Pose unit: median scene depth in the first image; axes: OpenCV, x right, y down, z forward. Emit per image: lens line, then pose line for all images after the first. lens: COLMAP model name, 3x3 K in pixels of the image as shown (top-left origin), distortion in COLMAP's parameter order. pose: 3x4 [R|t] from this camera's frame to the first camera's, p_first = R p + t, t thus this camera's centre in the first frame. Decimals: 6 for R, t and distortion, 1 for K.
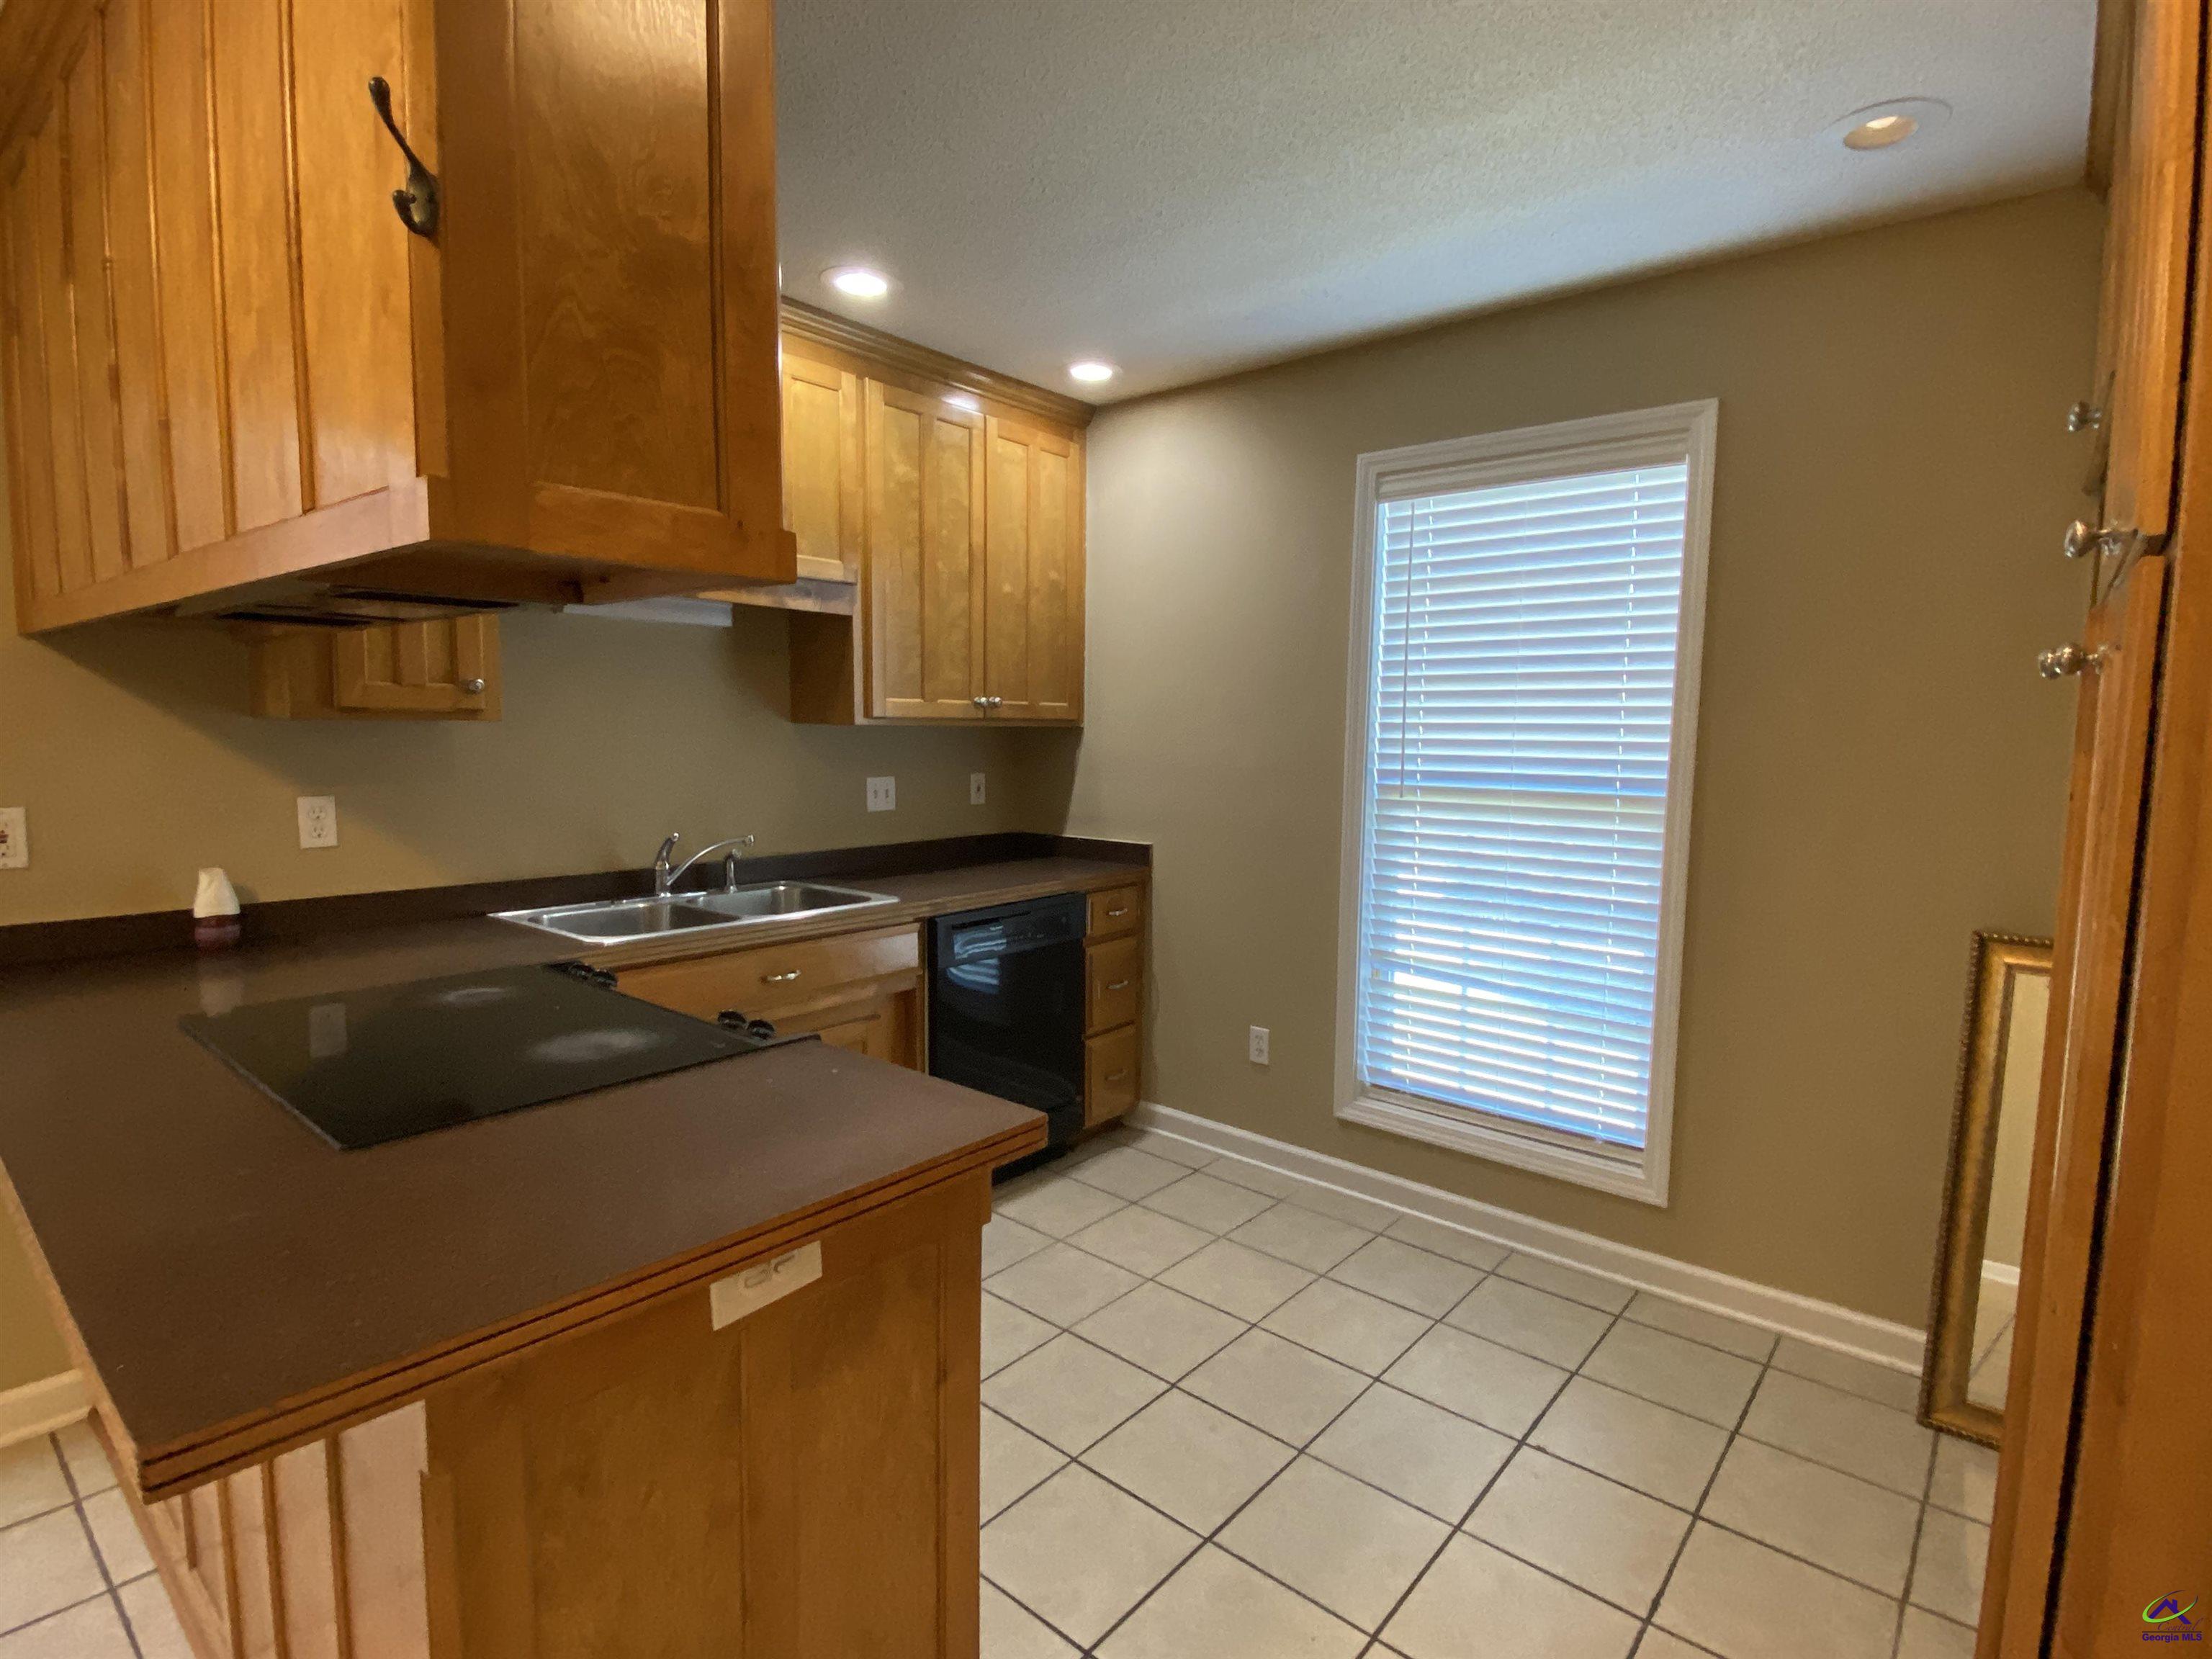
lens RADIAL K [[1095.9, 0, 1108.6], [0, 1095.9, 818.7], [0, 0, 1]] dist [0.068169, -0.063750]
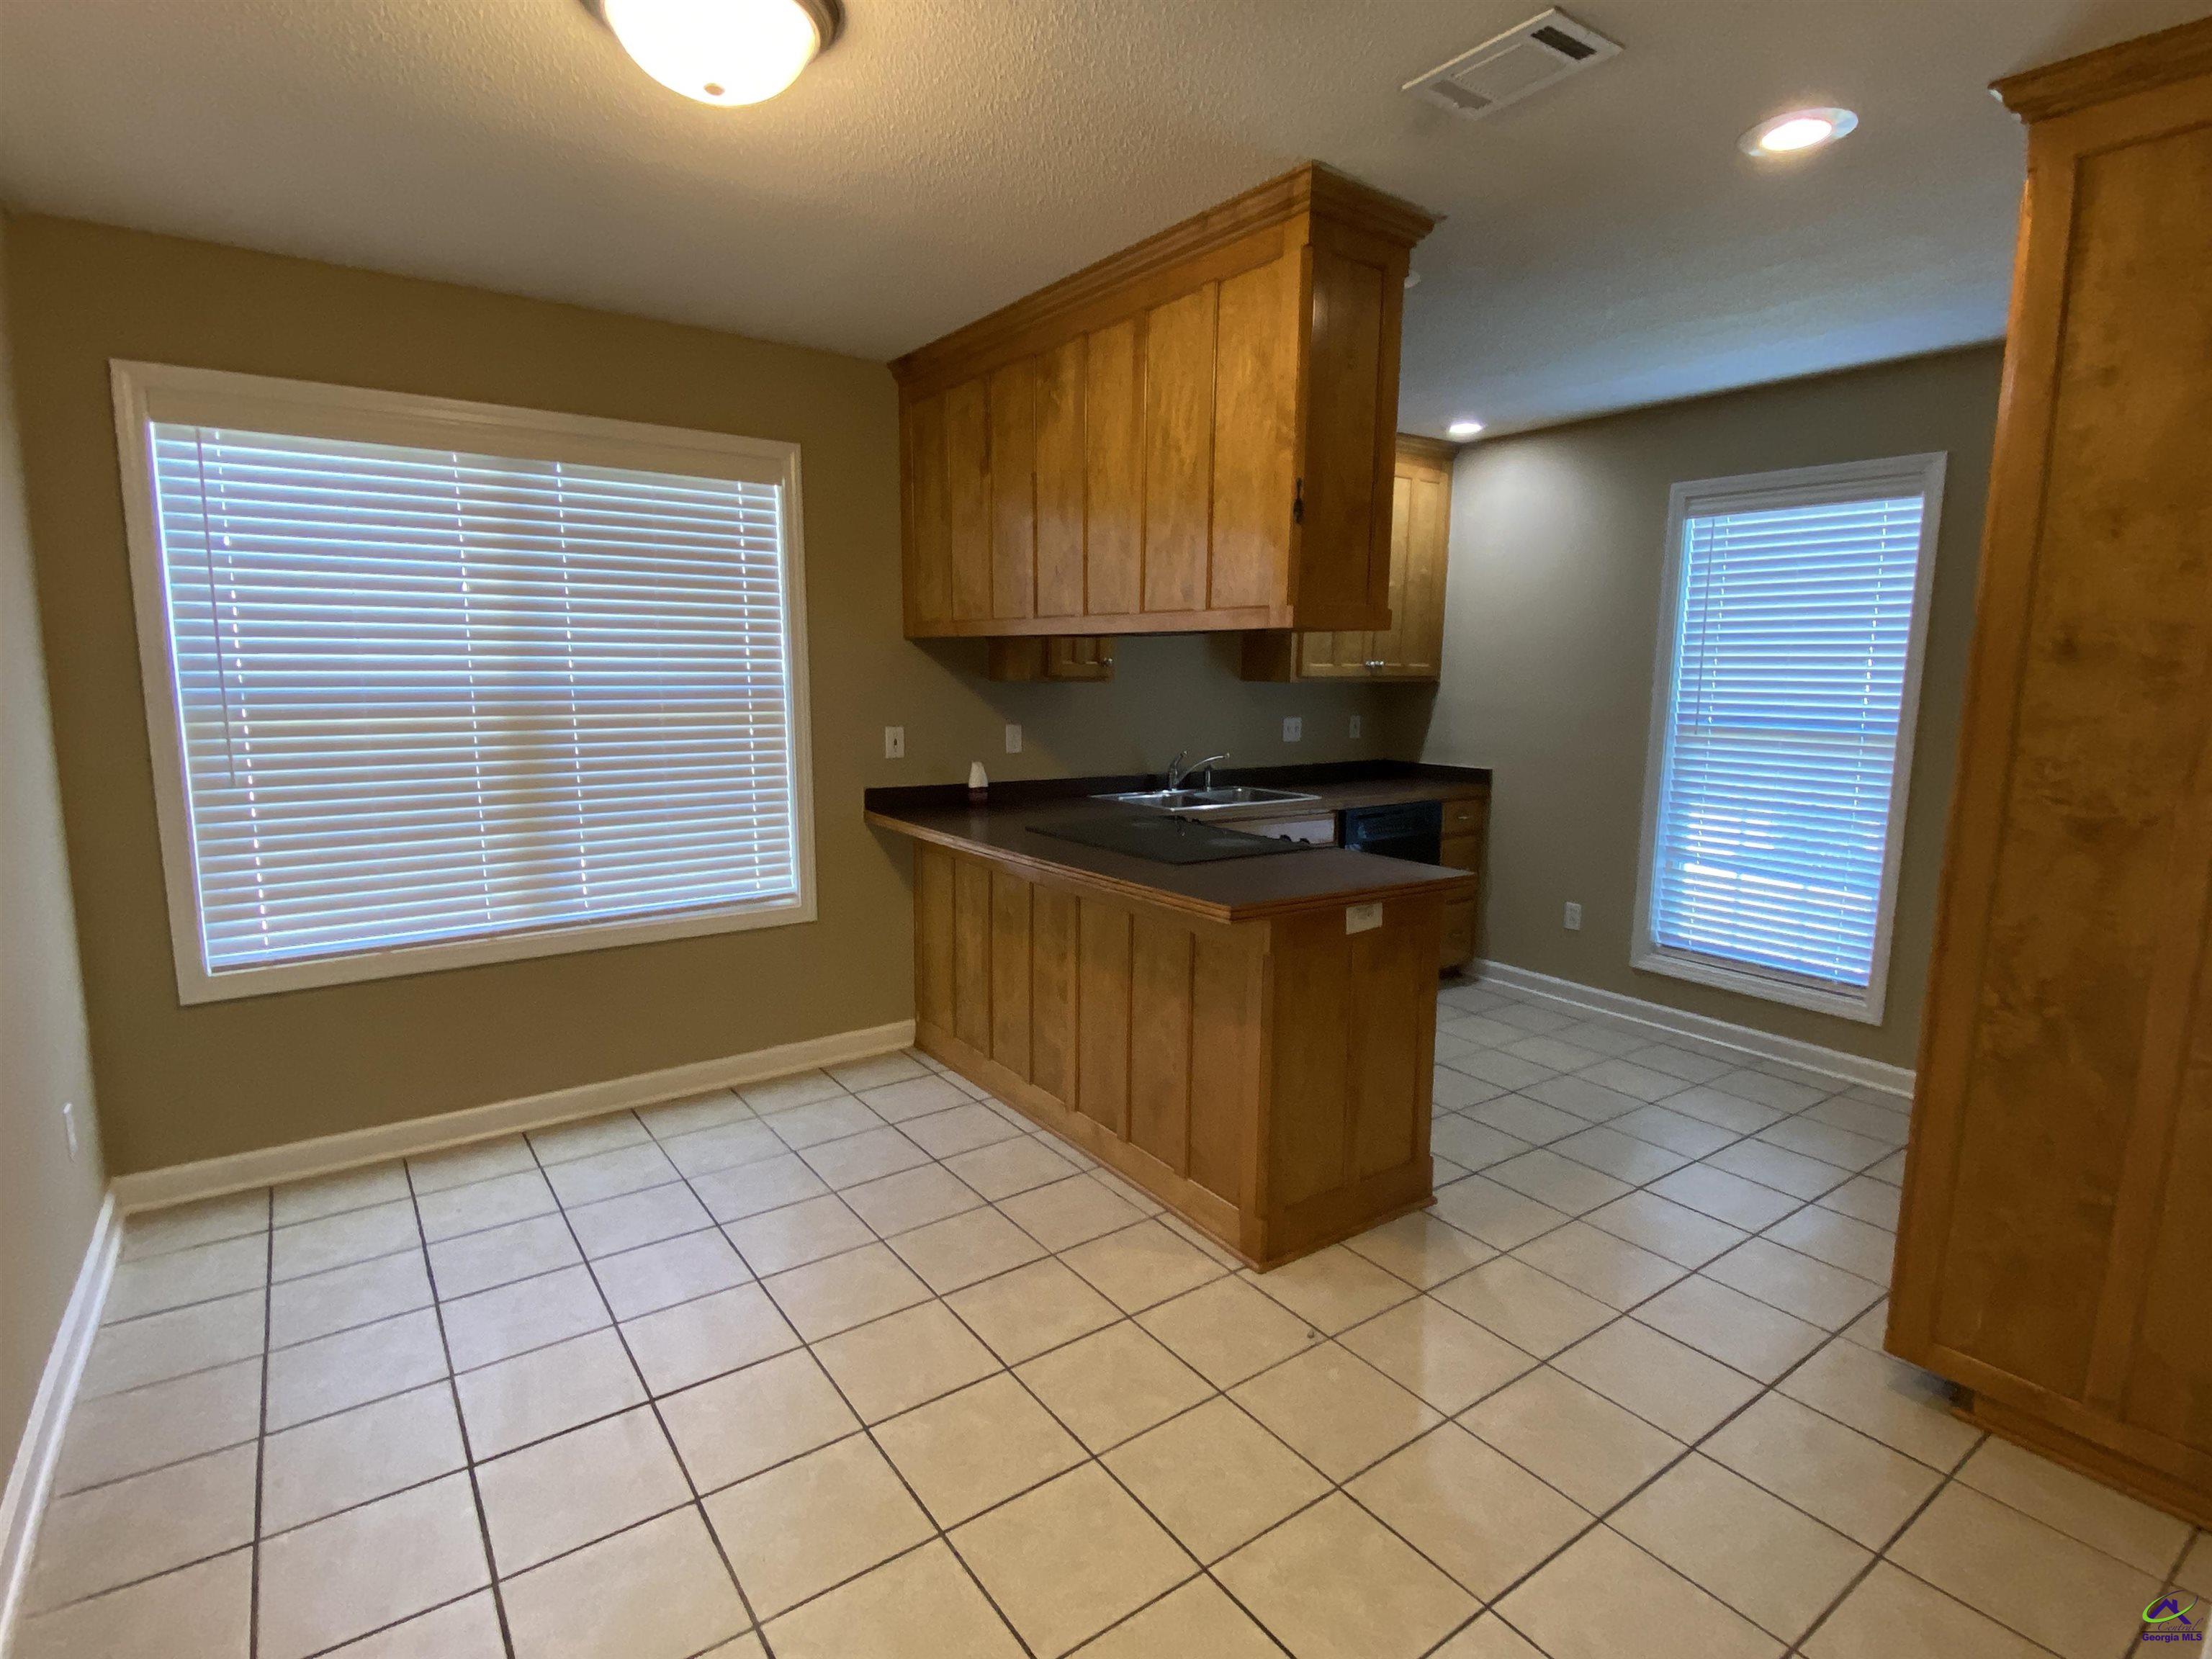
lens RADIAL K [[1095.9, 0, 1108.6], [0, 1095.9, 818.7], [0, 0, 1]] dist [0.068169, -0.063750]
pose [[0.967990, 0.032662, -0.248856, -0.091825], [-0.021148, 0.998585, 0.048801, 0.032853], [0.250098, -0.041976, 0.967310, -0.519770]]
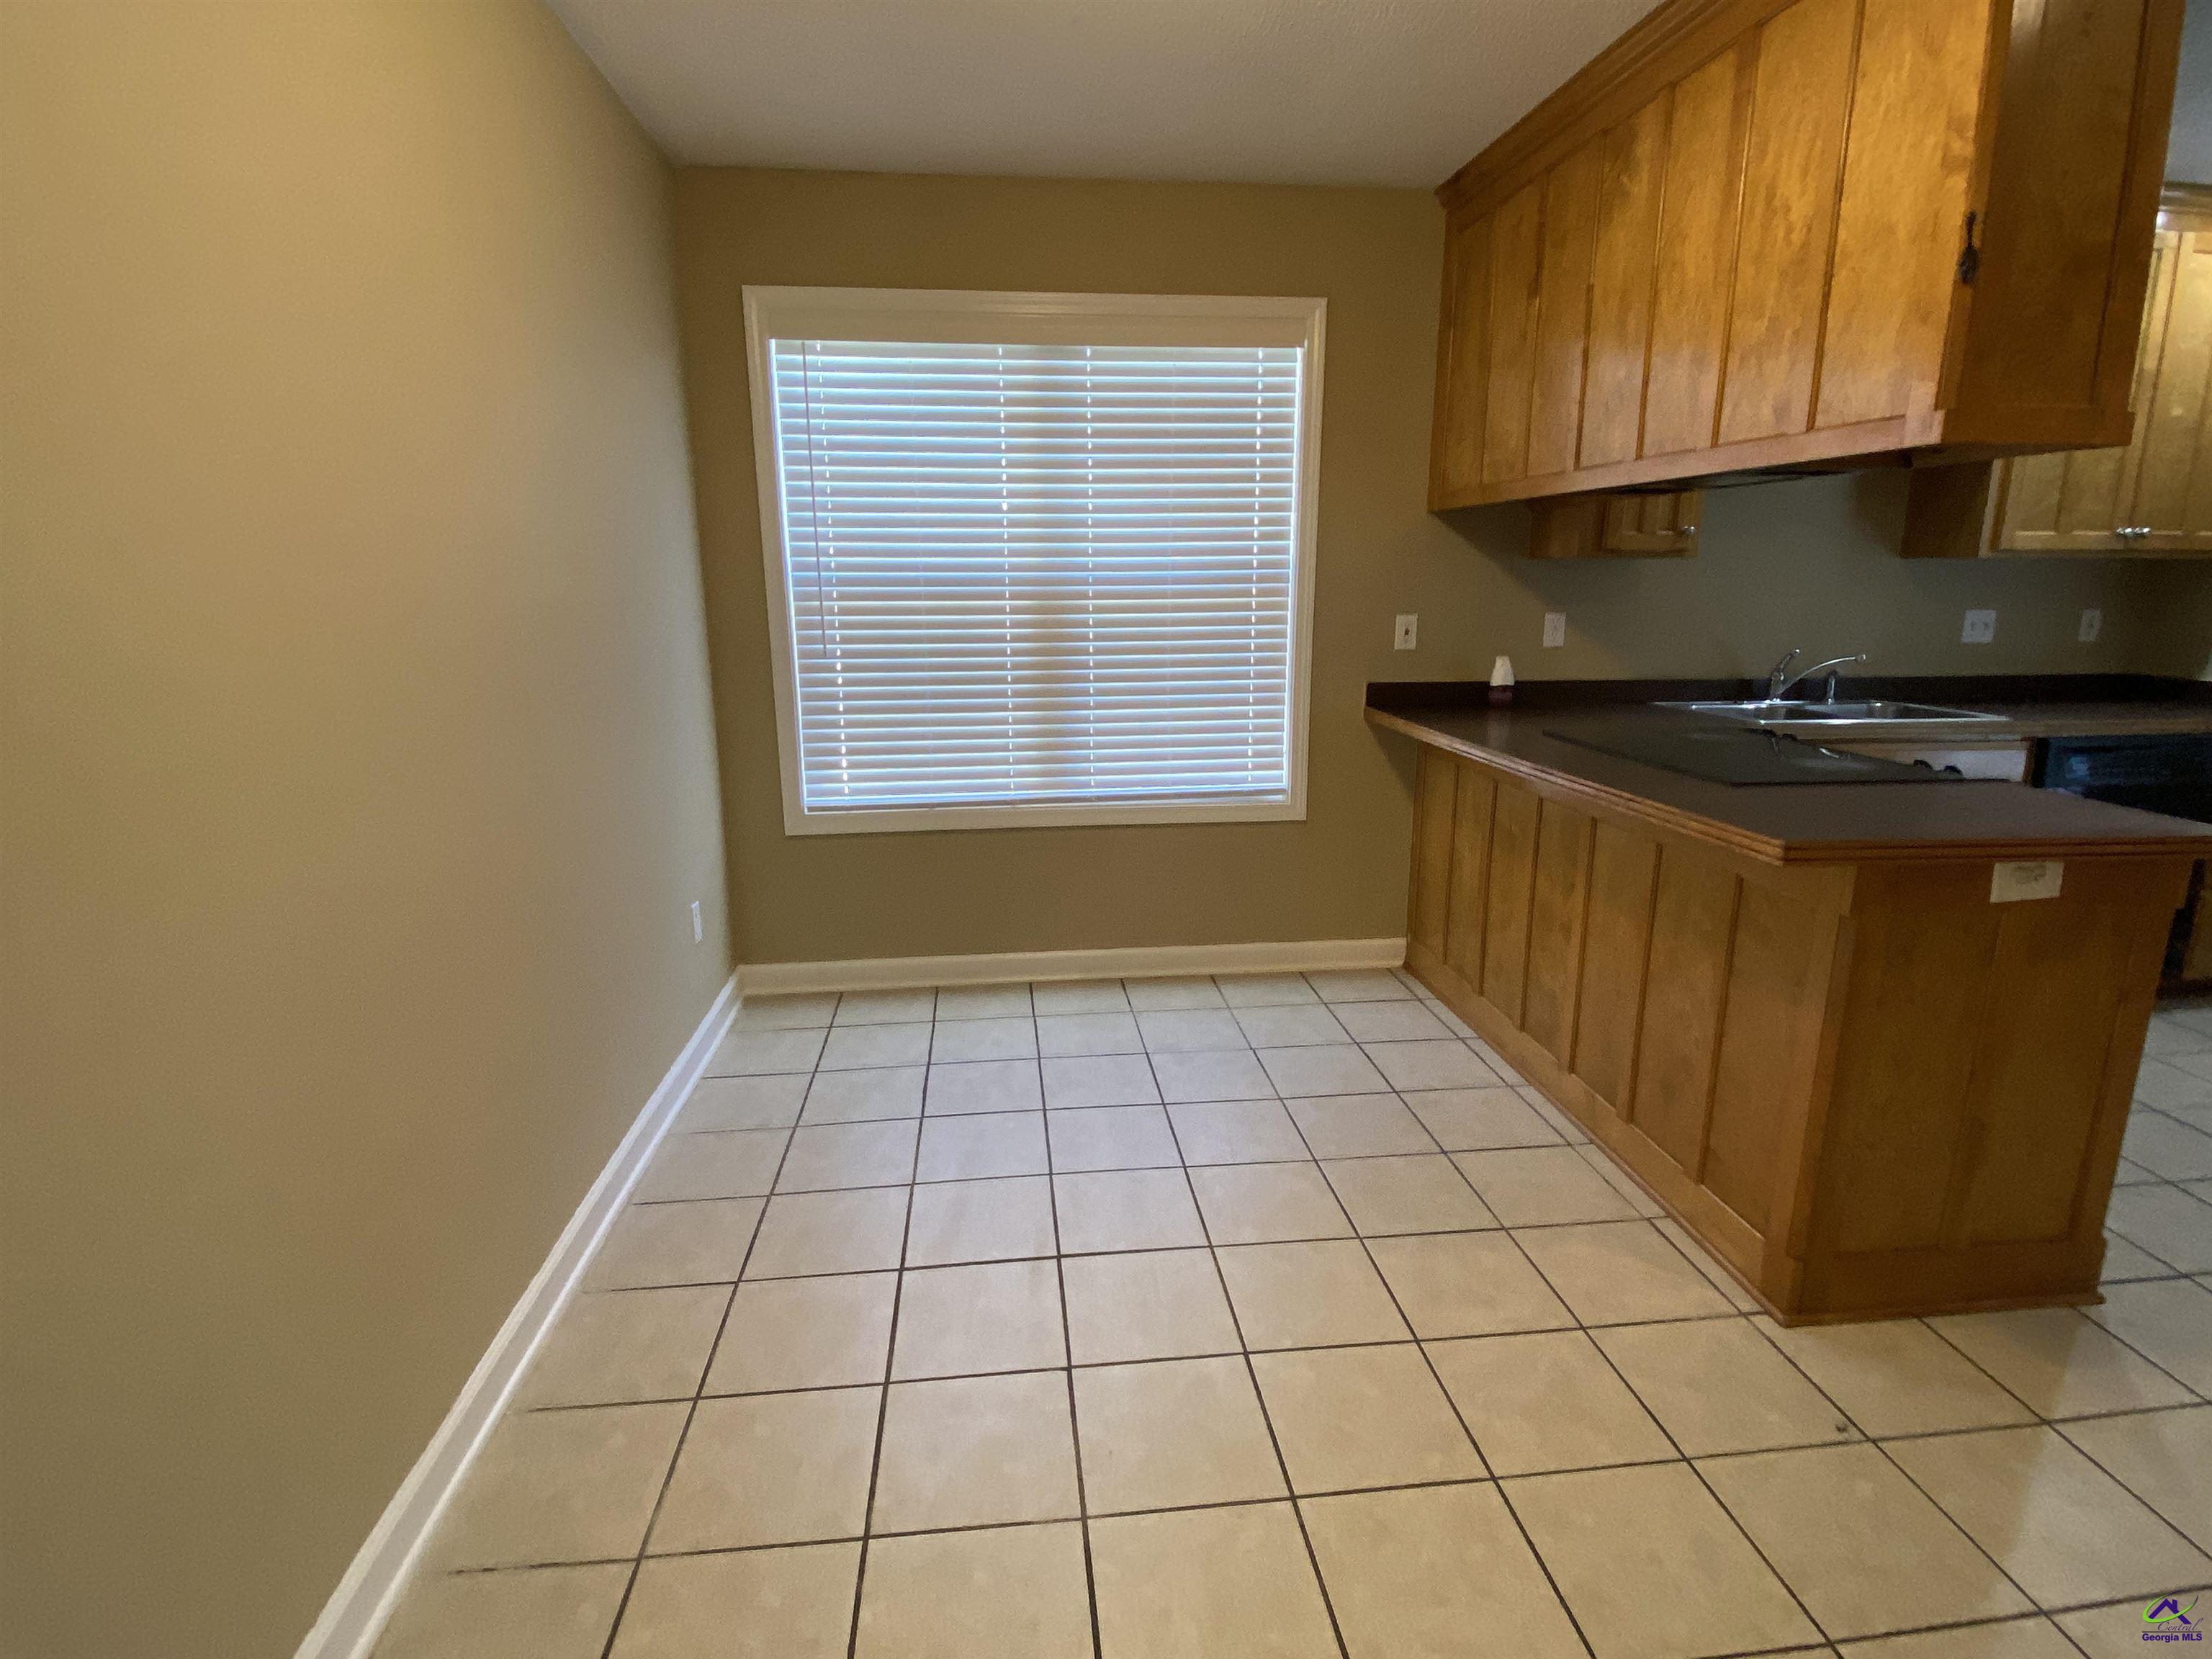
lens RADIAL K [[1097.2, 0, 1113.1], [0, 1097.2, 828.5], [0, 0, 1]] dist [0.060822, -0.052480]
pose [[0.718992, 0.142350, -0.680285, -0.059076], [-0.049714, 0.986827, 0.153952, 0.051928], [0.693238, -0.076871, 0.716597, -0.400061]]
